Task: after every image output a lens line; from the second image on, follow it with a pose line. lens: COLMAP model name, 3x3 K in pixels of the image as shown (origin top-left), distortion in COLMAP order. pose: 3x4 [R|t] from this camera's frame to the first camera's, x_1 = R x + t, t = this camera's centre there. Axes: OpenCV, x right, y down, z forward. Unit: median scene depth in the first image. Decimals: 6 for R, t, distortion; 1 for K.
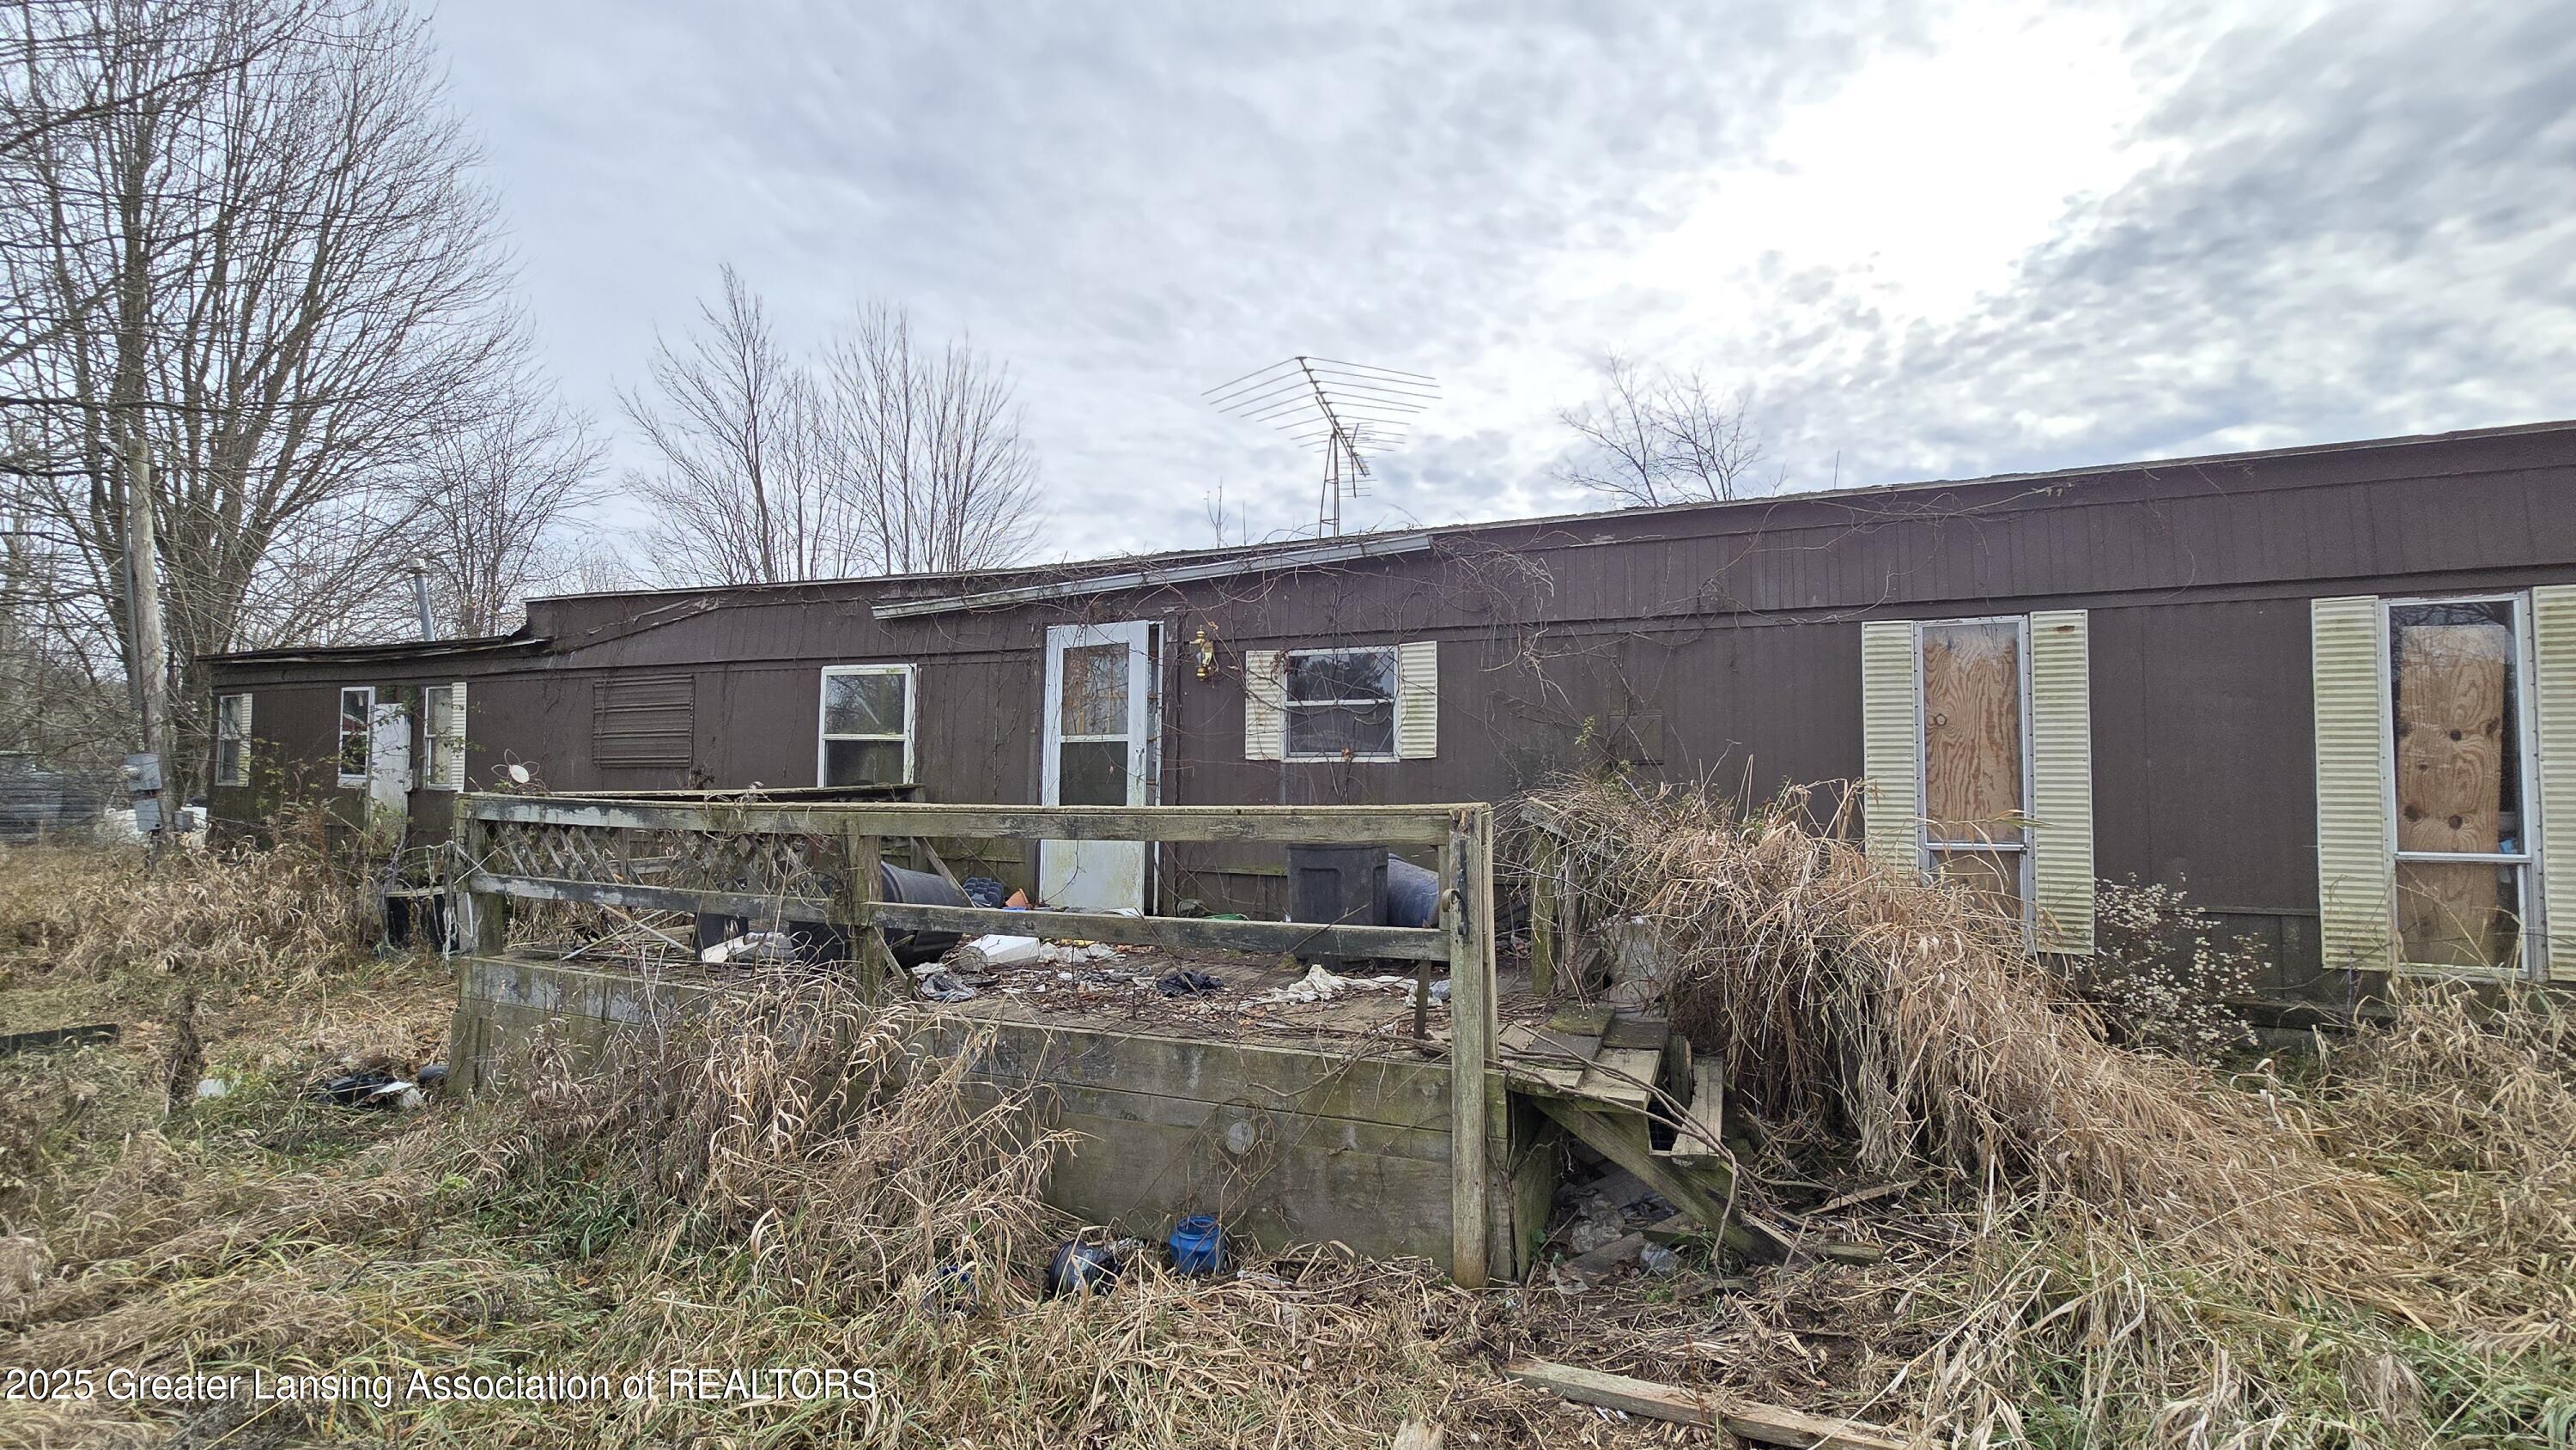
lens RADIAL K [[1053.5, 0, 1284.8], [0, 1053.5, 736.9], [0, 0, 1]] dist [-0.009331, 0.002484]
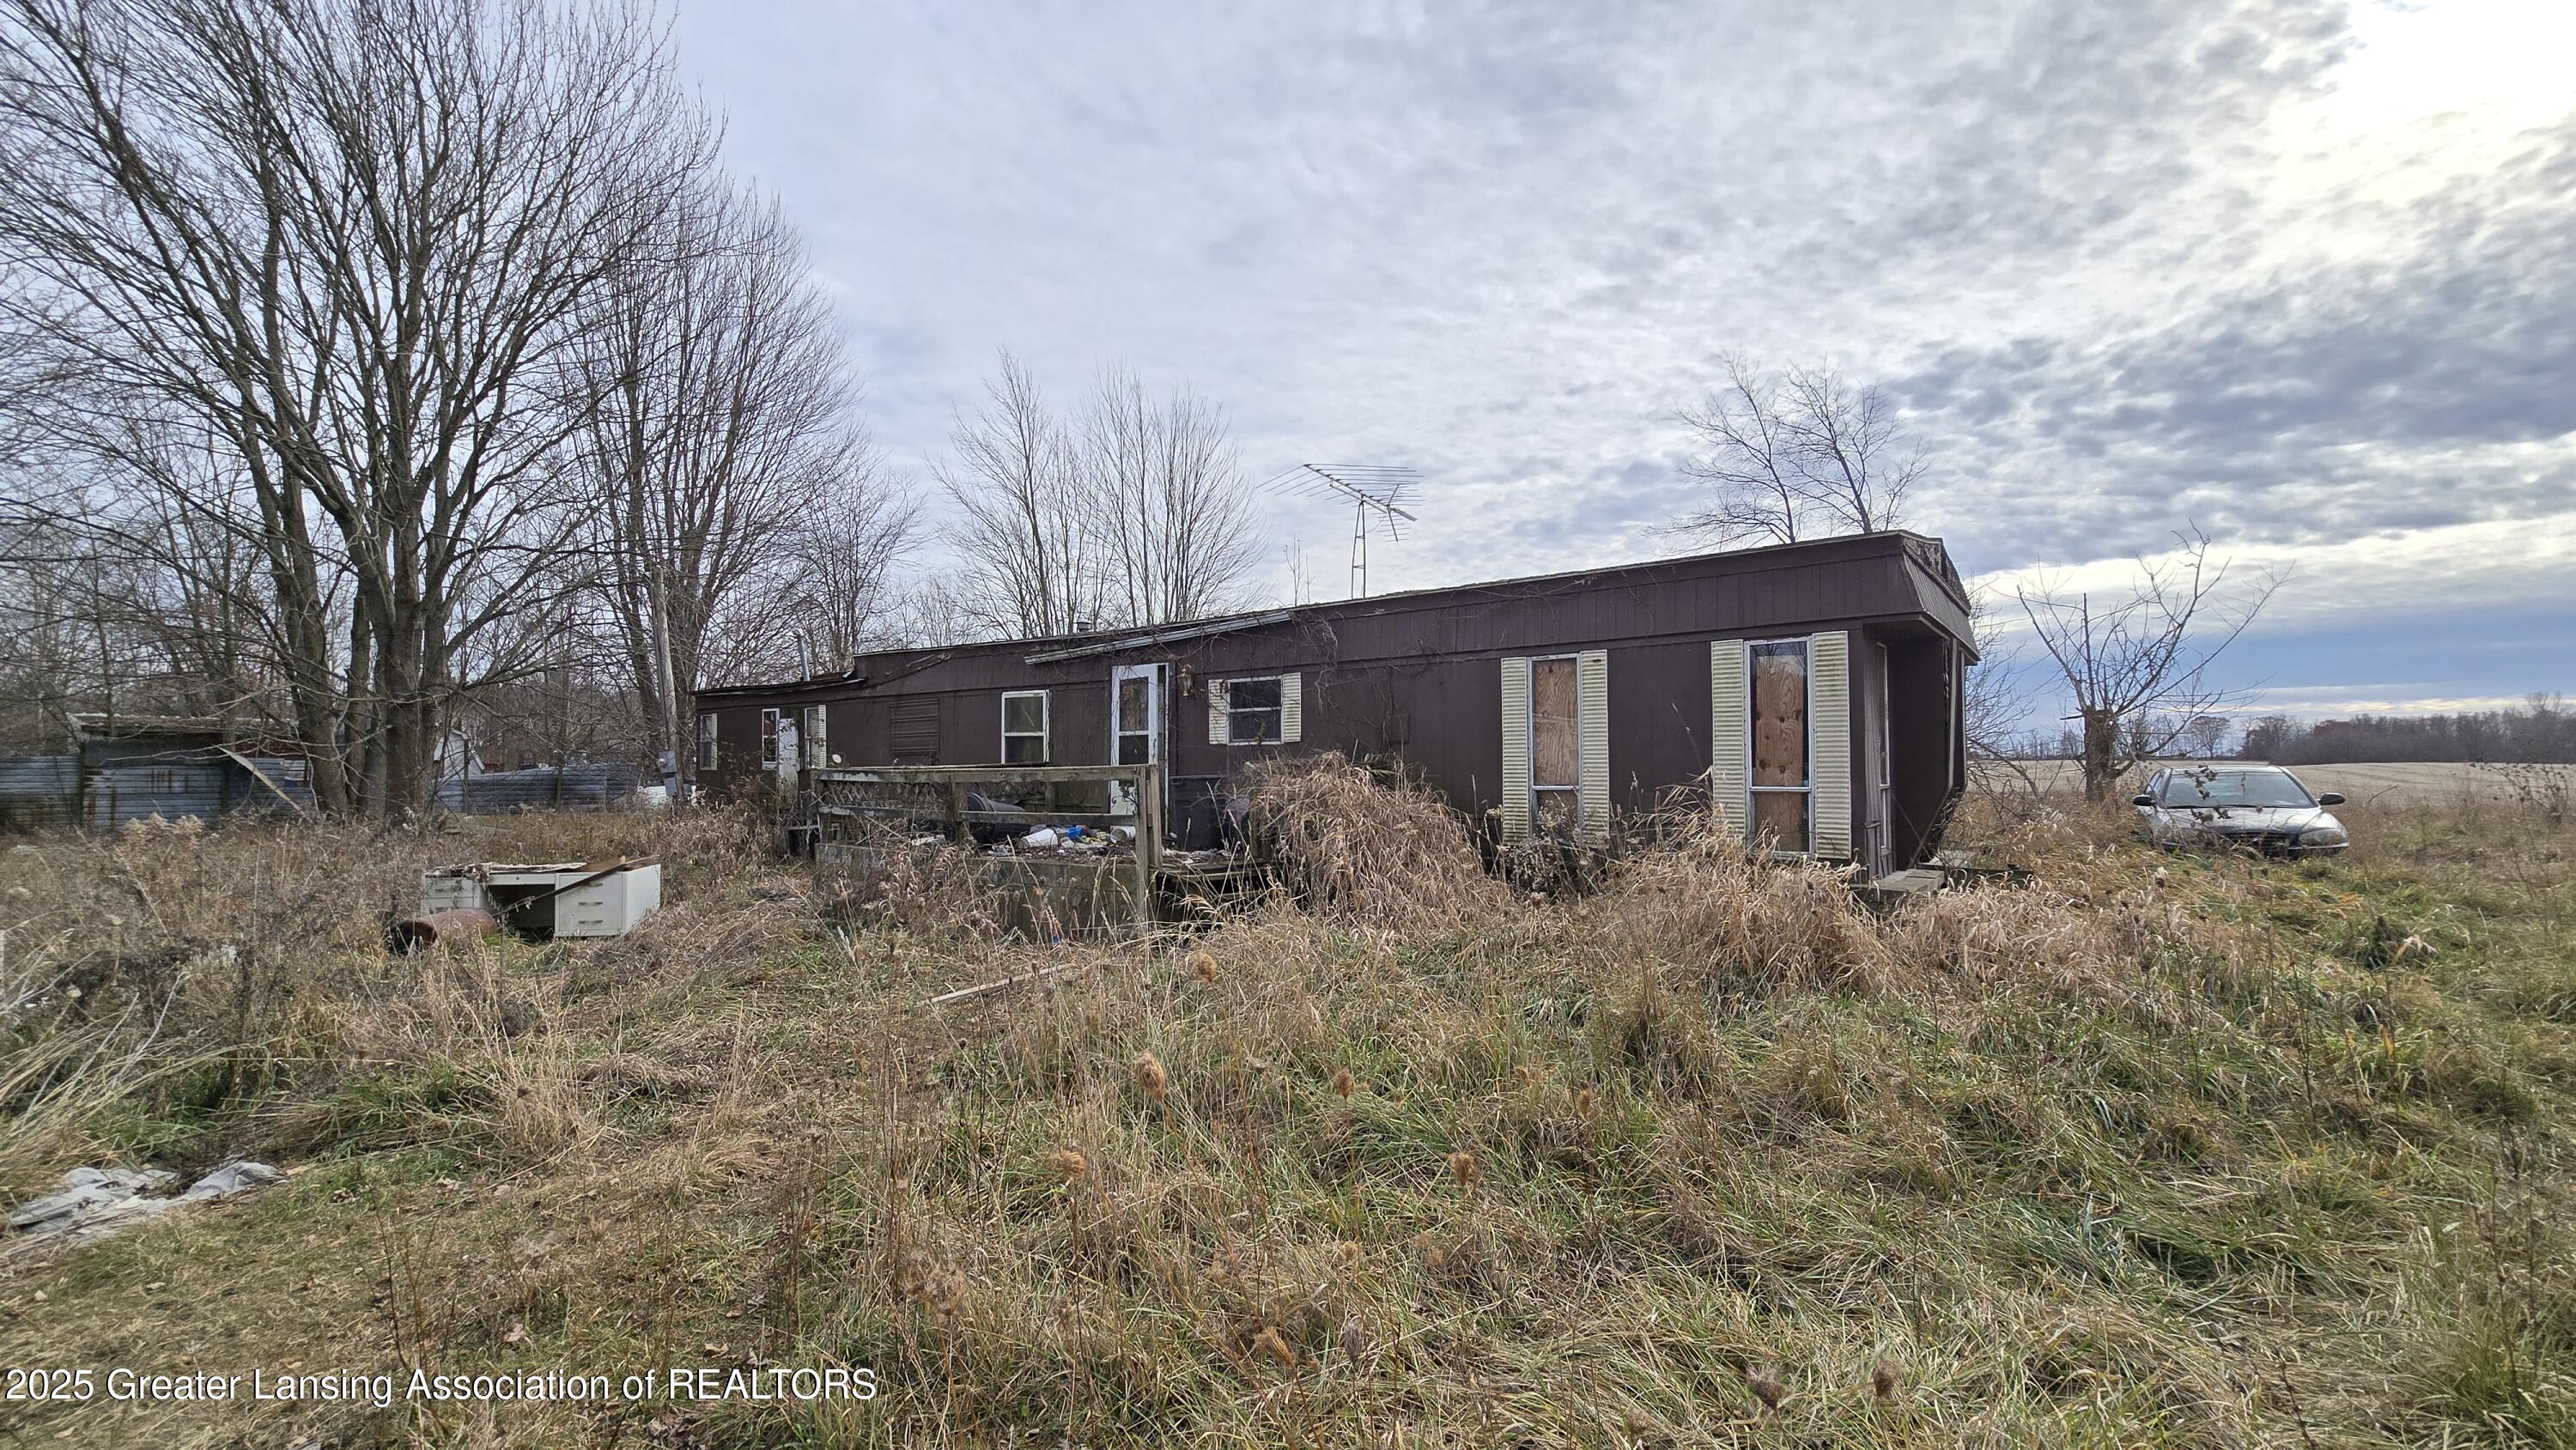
lens RADIAL K [[1053.5, 0, 1274.6], [0, 1053.5, 741.5], [0, 0, 1]] dist [-0.009331, 0.002484]
pose [[0.962141, -0.018996, -0.271890, 0.481831], [0.025216, 0.999494, 0.019402, -0.011702], [0.271384, -0.025523, 0.962133, -0.556377]]
